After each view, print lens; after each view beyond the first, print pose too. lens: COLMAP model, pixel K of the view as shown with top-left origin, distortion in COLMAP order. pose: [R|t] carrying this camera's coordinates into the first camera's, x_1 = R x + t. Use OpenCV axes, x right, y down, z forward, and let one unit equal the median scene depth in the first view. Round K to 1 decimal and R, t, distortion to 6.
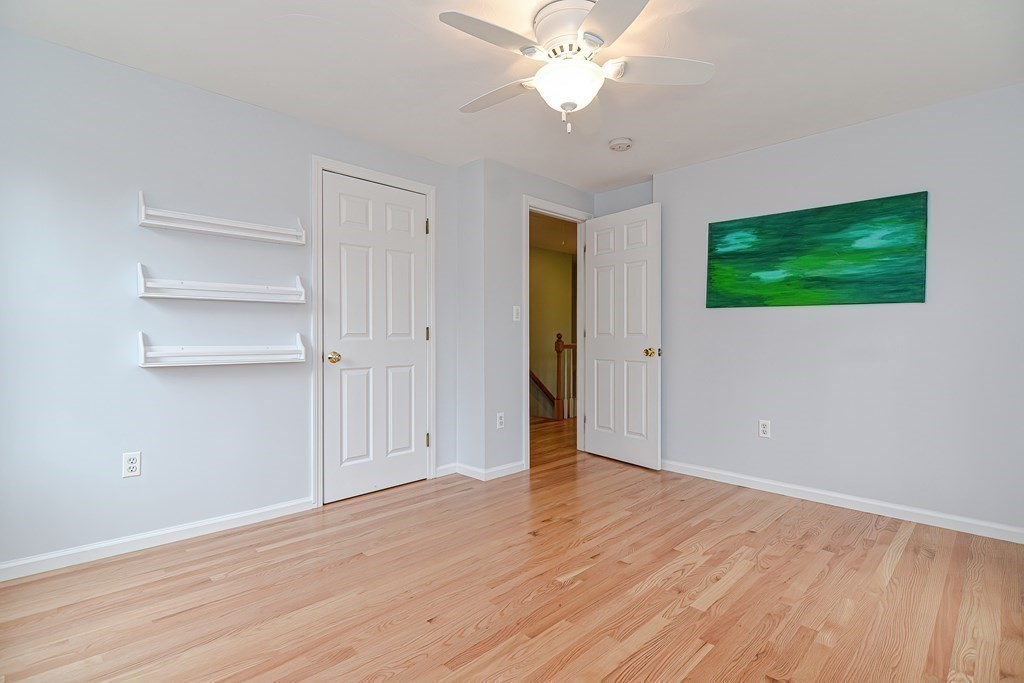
lens RADIAL K [[493.7, 0, 509.5], [0, 493.7, 338.7], [0, 0, 1]] dist [-0.000022, -0.000006]
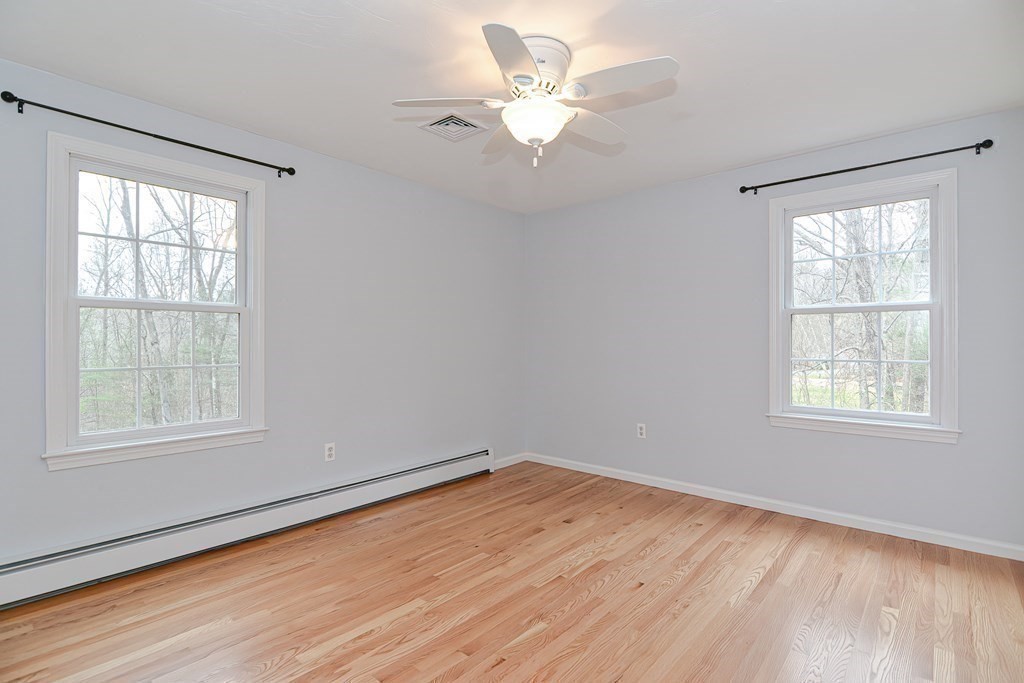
lens RADIAL K [[493.7, 0, 509.5], [0, 493.7, 338.7], [0, 0, 1]] dist [-0.000022, -0.000006]
pose [[-0.997426, -0.002630, -0.071661, 0.248920], [-0.002822, 0.999993, 0.002581, -0.058244], [0.071654, 0.002777, -0.997426, 2.039934]]
